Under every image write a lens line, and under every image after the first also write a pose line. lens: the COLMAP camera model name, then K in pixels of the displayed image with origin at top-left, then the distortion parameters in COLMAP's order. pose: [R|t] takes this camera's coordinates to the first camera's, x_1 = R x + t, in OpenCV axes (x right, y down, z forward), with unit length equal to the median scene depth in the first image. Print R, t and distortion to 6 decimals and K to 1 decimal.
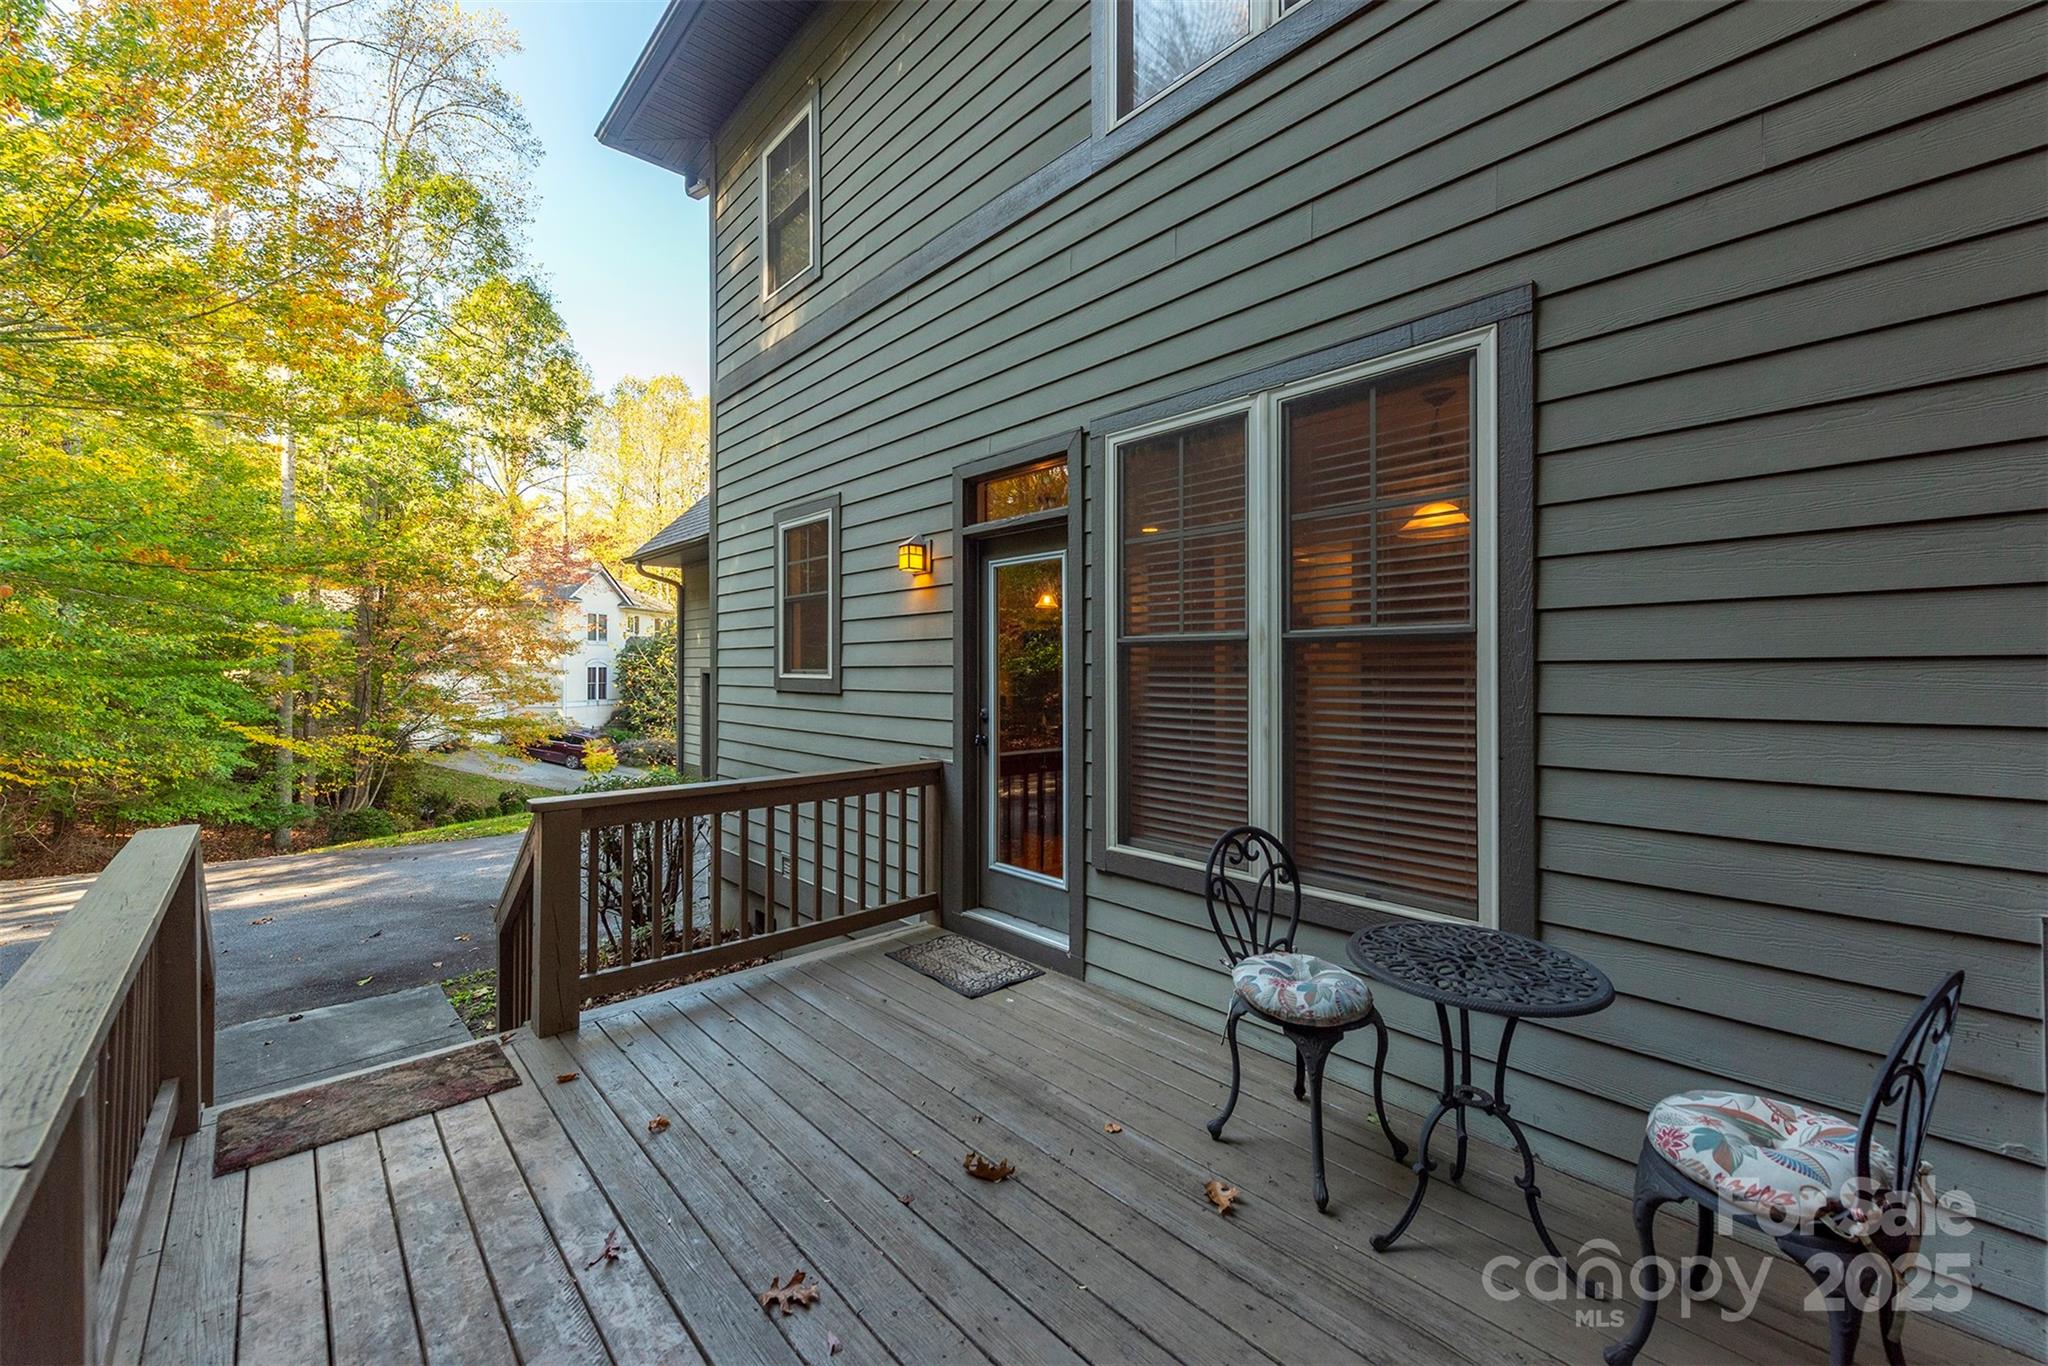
lens RADIAL K [[824.0, 0, 1027.4], [0, 824.0, 672.3], [0, 0, 1]] dist [0.031118, -0.008840]
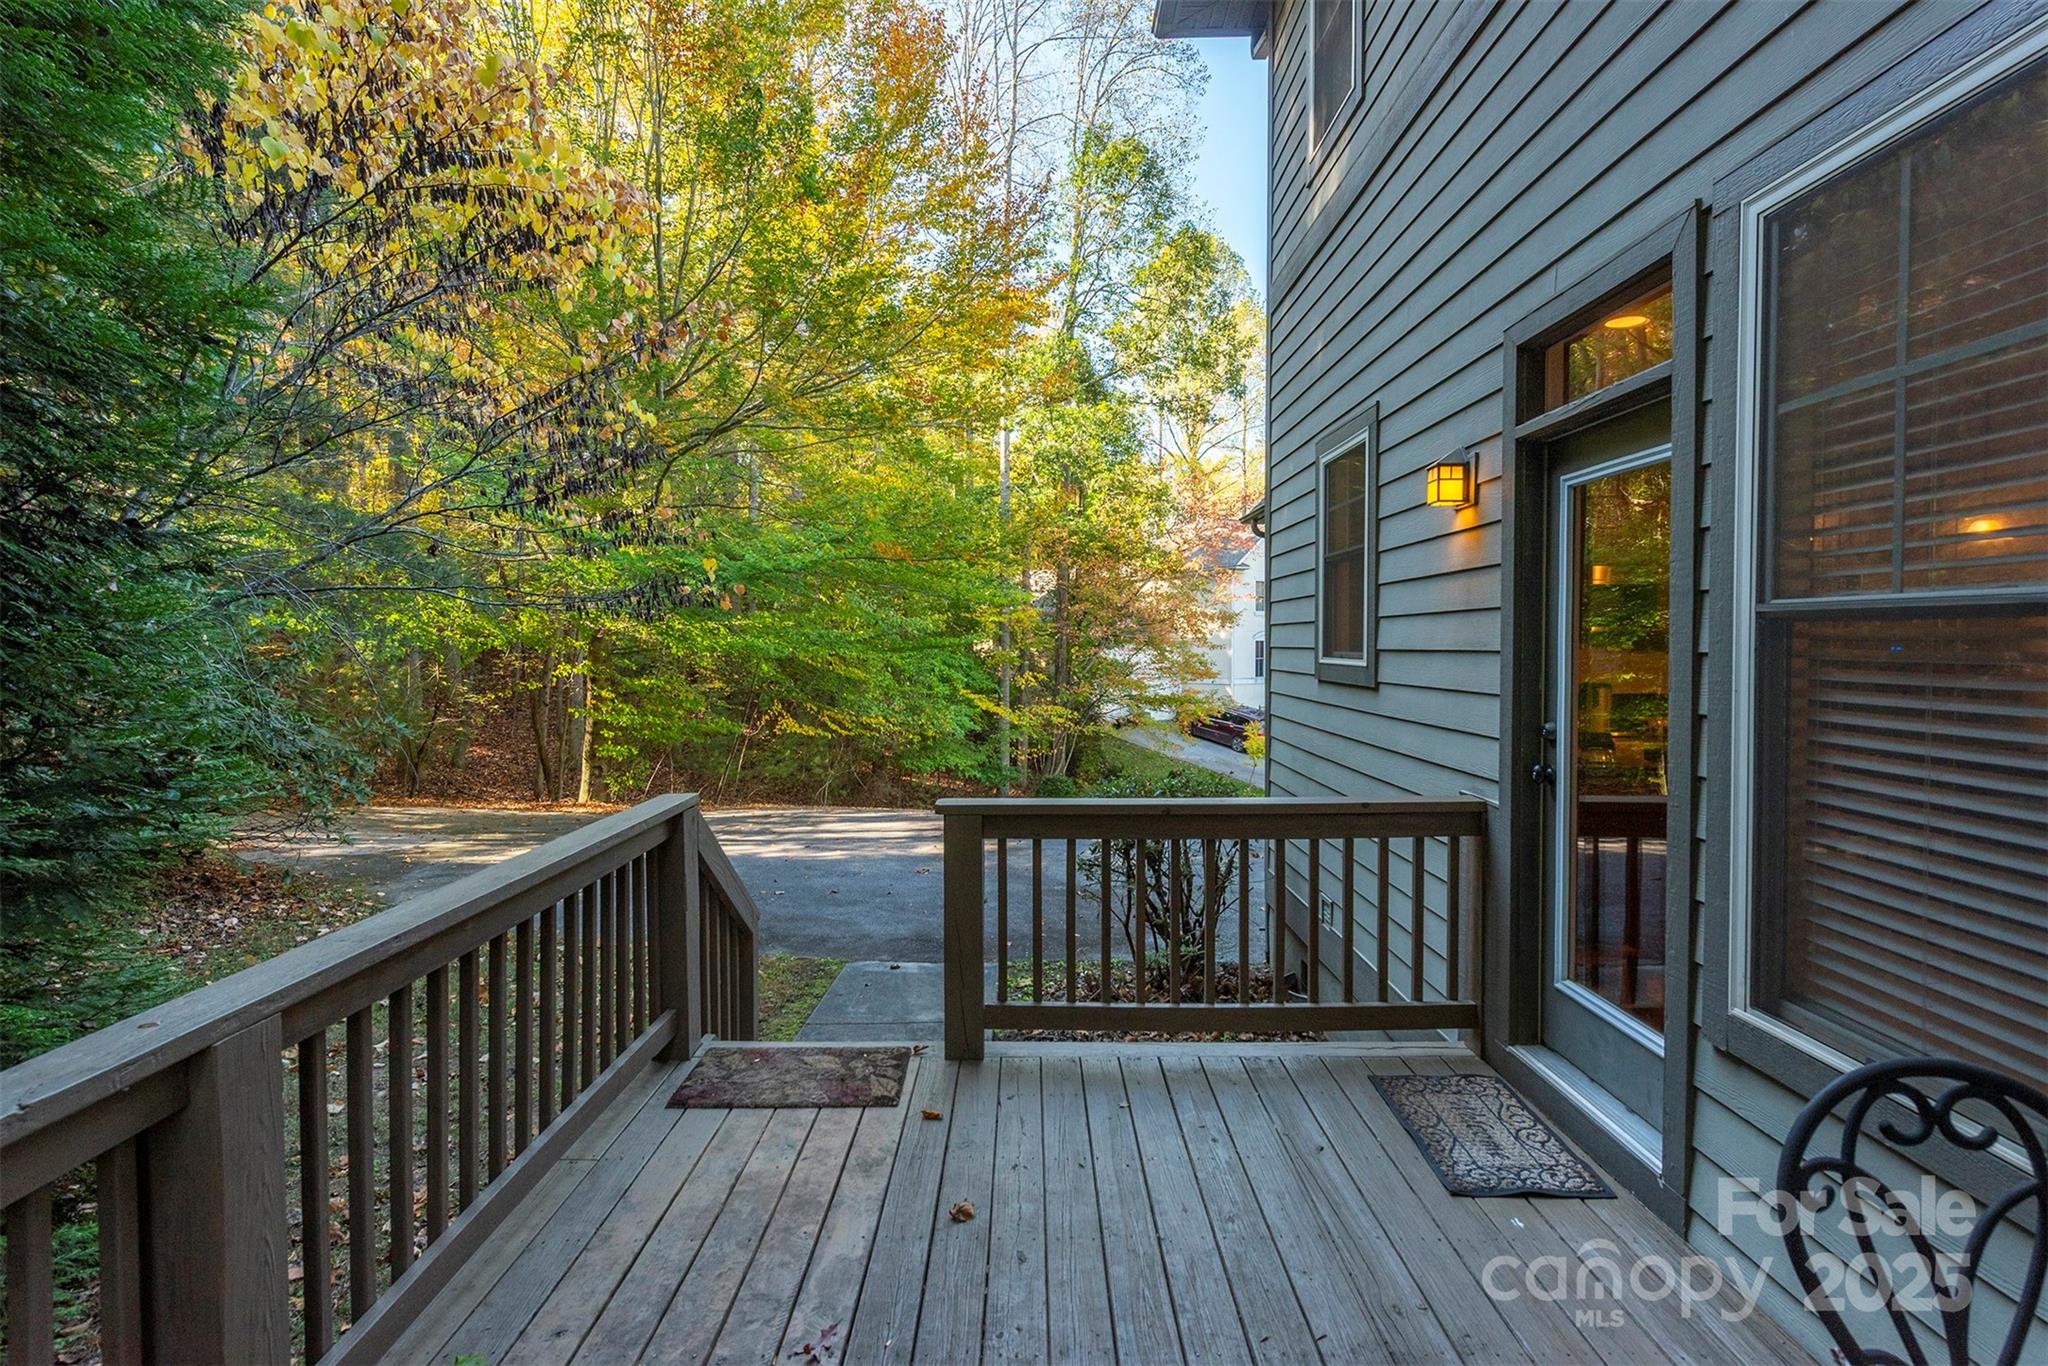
lens RADIAL K [[1001.3, 0, 1015.2], [0, 1001.3, 675.7], [0, 0, 1]] dist [0.026440, -0.000906]
pose [[0.730438, 0.020477, -0.682672, 0.134727], [0.000798, 0.999524, 0.030834, -0.011106], [0.682978, -0.023067, 0.730074, 0.156017]]
